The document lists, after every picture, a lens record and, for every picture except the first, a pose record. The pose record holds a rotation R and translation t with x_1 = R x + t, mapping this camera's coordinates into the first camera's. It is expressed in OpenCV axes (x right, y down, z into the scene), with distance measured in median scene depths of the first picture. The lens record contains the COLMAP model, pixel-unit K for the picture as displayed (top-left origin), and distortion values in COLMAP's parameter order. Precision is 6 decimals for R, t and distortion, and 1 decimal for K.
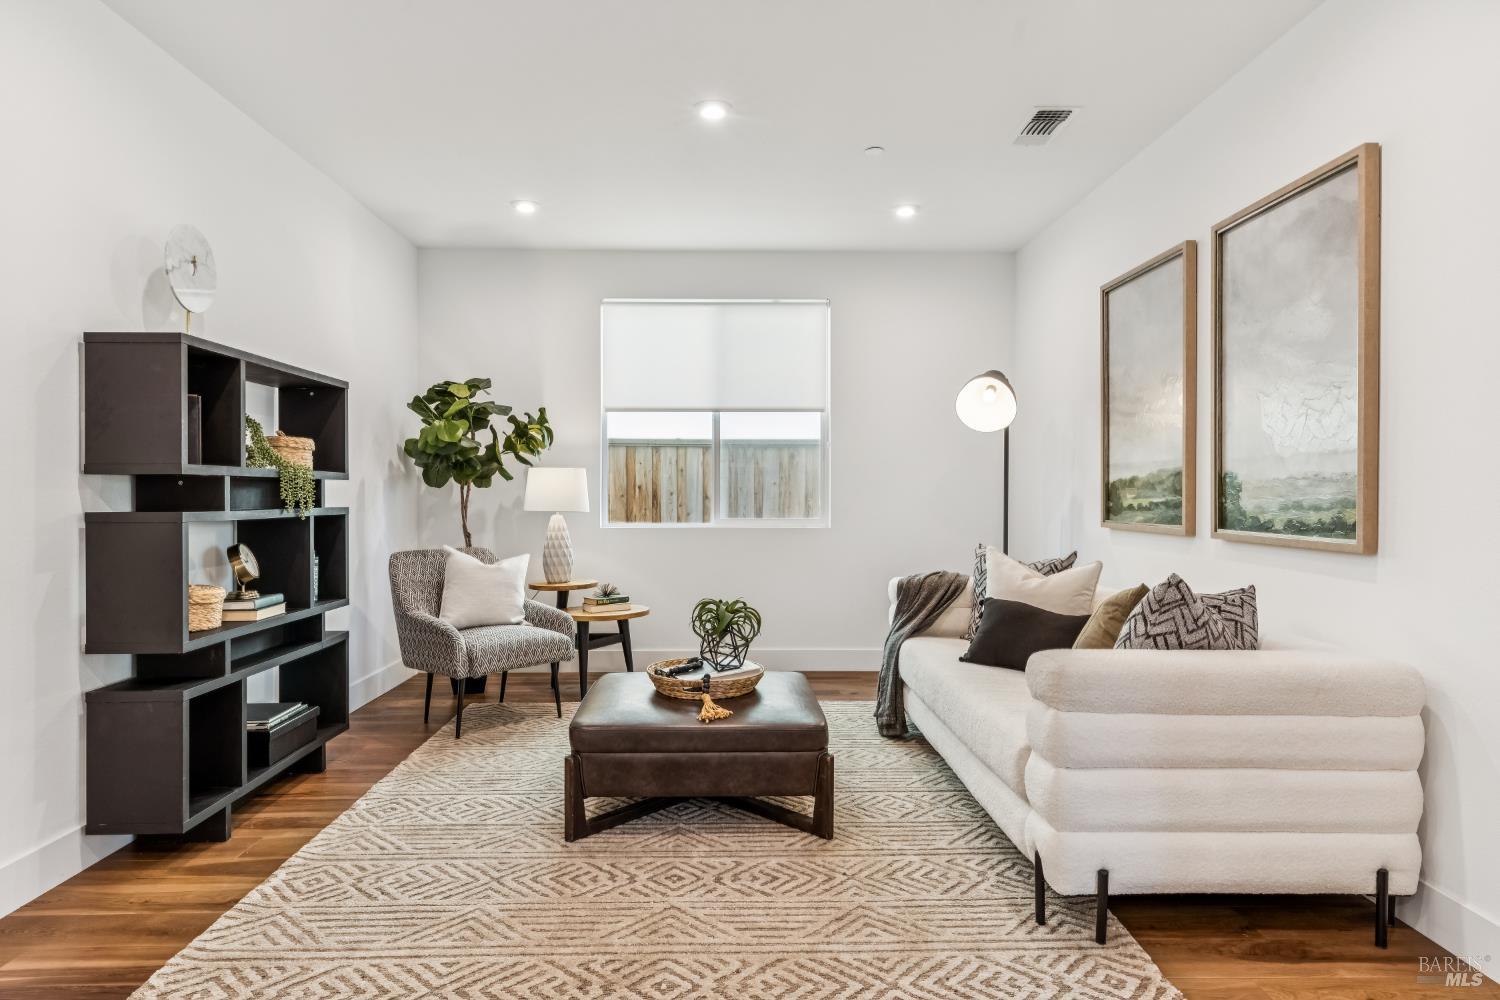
lens RADIAL K [[875.6, 0, 756.2], [0, 875.6, 496.3], [0, 0, 1]] dist [0.004494, 0.003559]
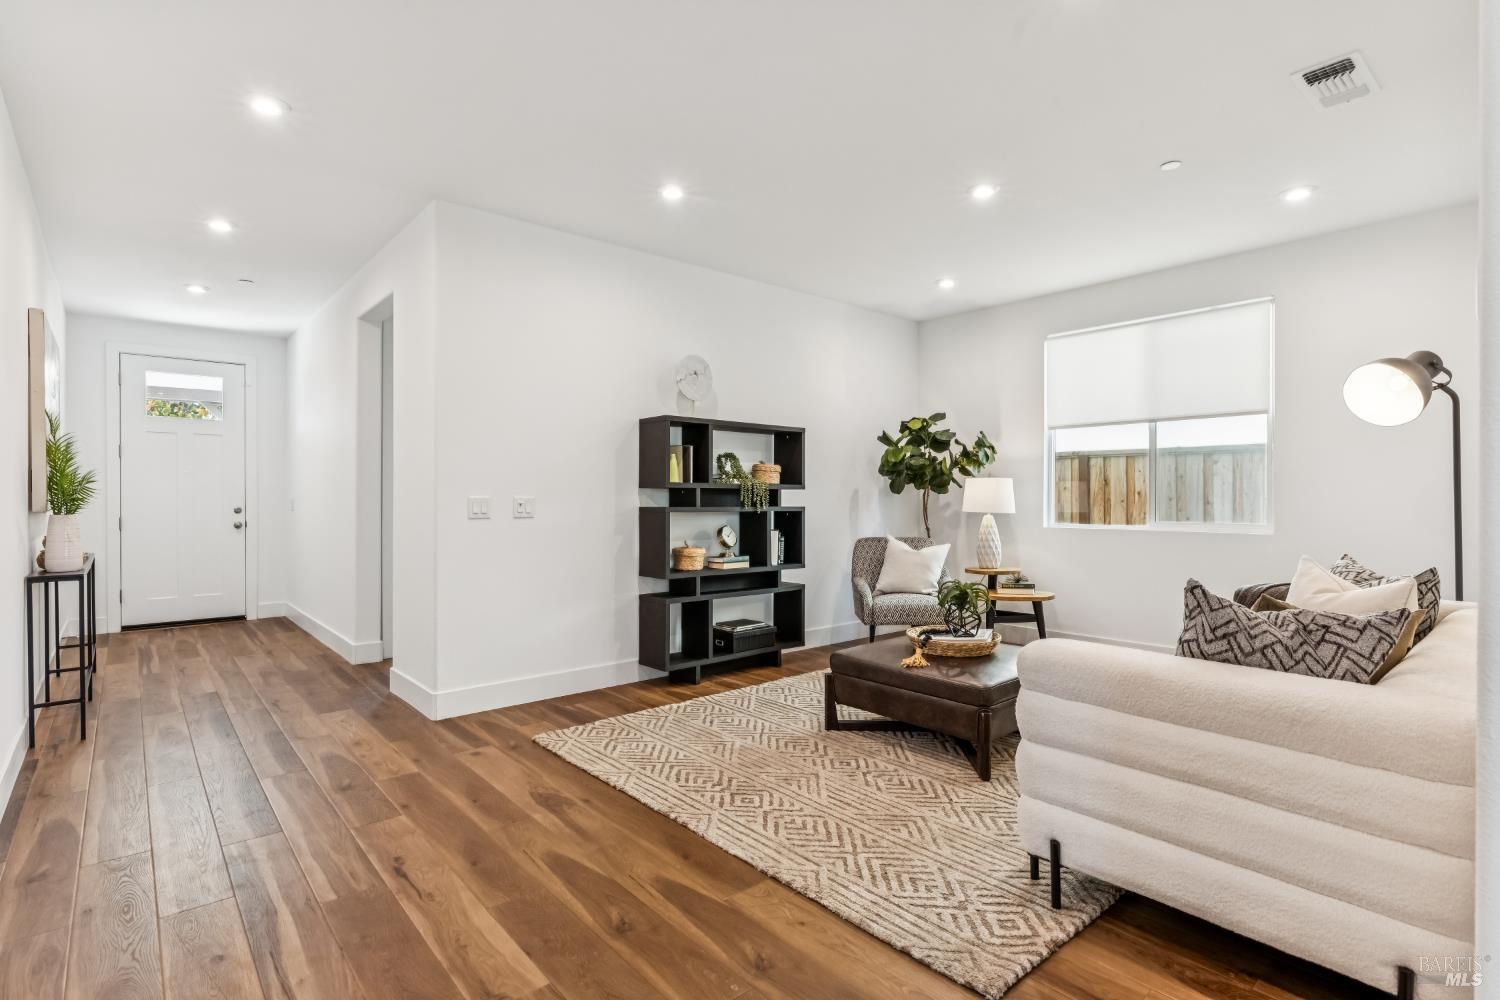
lens RADIAL K [[740.3, 0, 752.1], [0, 740.3, 498.2], [0, 0, 1]] dist [-0.004997, 0.001786]
pose [[0.636385, -0.000827, -0.771371, 0.662813], [-0.003982, 0.999983, -0.004357, 0.004380], [0.771362, 0.005844, 0.636370, 0.093148]]
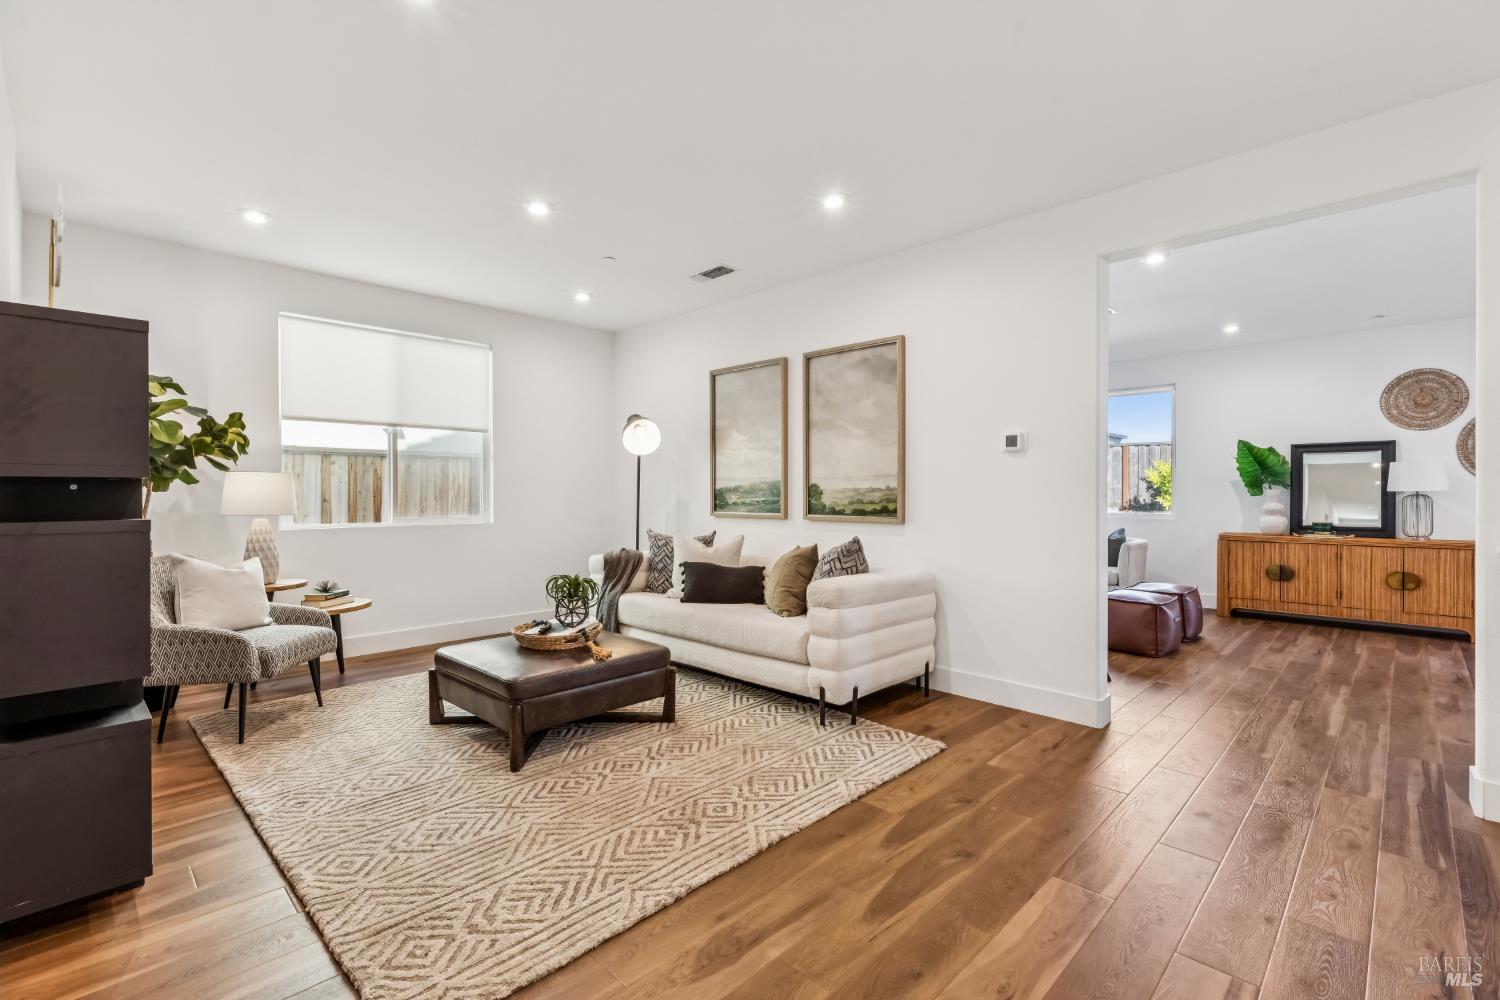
lens RADIAL K [[663.9, 0, 753.3], [0, 663.9, 493.6], [0, 0, 1]] dist [0.004577, 0.000174]
pose [[0.716788, -0.000682, 0.697291, -0.619127], [0.005082, 0.999978, -0.004246, -0.002566], [-0.697273, 0.006587, 0.716775, 0.067653]]
